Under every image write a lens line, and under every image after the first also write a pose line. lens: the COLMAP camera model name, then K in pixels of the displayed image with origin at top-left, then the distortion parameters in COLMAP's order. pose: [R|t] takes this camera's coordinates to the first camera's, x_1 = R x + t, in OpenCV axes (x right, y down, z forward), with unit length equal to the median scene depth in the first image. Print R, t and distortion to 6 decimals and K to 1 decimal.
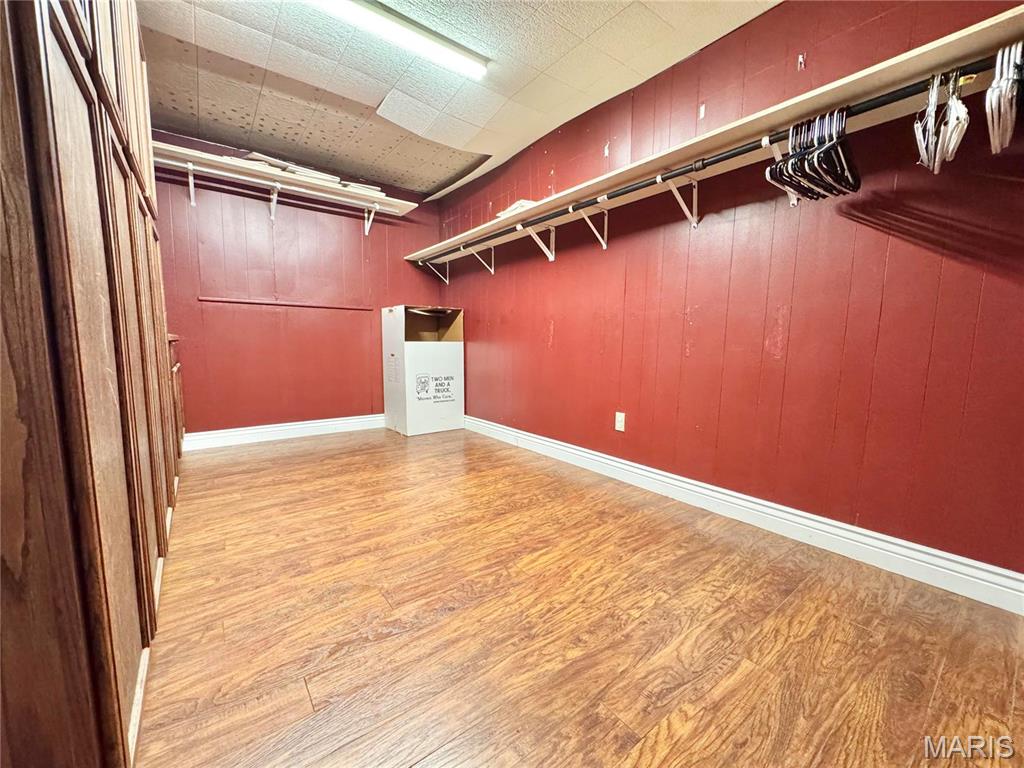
lens RADIAL K [[408.7, 0, 512.0], [0, 408.7, 384.0], [0, 0, 1]] dist [-0.000333, 0.000013]
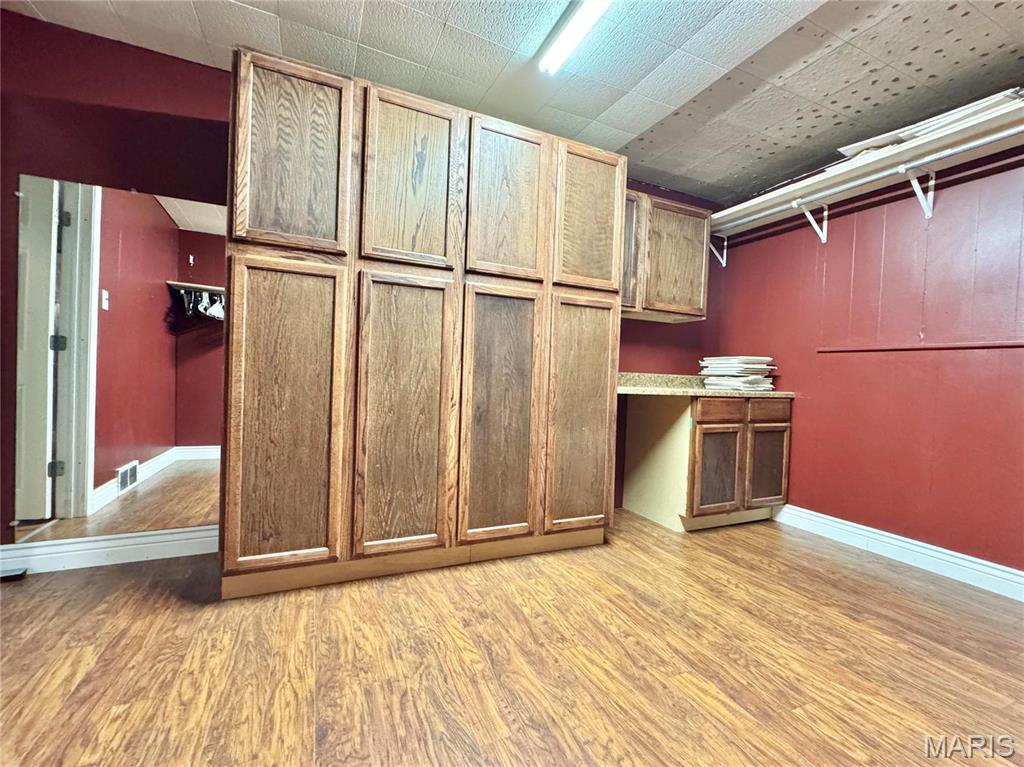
lens RADIAL K [[429.4, 0, 512.0], [0, 429.4, 383.5], [0, 0, 1]] dist [-0.000077, -0.000414]
pose [[-0.228215, -0.004999, -0.973598, 0.337276], [-0.139908, 0.989777, 0.027713, -0.112682], [0.963506, 0.142539, -0.226581, 0.867226]]
